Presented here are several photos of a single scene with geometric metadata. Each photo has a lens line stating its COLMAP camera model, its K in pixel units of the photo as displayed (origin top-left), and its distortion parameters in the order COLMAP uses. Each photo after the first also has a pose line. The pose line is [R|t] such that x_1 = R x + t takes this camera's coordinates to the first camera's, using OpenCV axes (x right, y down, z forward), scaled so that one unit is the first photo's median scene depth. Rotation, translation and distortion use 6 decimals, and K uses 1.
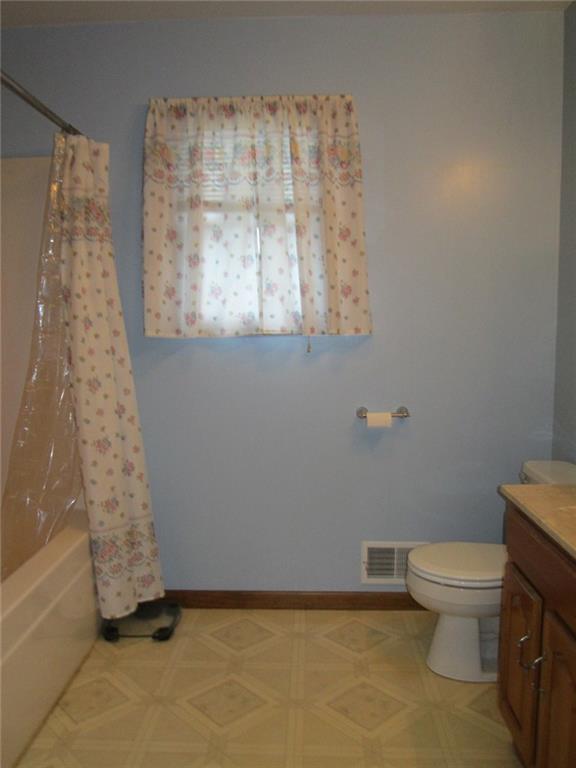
lens RADIAL K [[649.3, 0, 288.0], [0, 649.3, 384.0], [0, 0, 1]] dist [-0.024812, -0.010537]
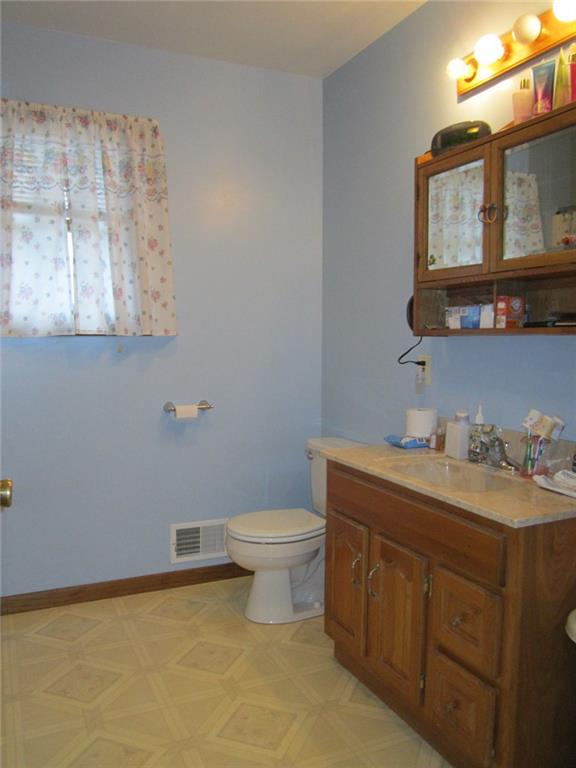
lens RADIAL K [[649.3, 0, 288.0], [0, 649.3, 384.0], [0, 0, 1]] dist [-0.024812, -0.010537]
pose [[0.888352, -0.024111, 0.458529, -0.219590], [0.036487, 0.999169, -0.018150, 0.034328], [-0.457711, 0.032854, 0.888494, -0.075036]]
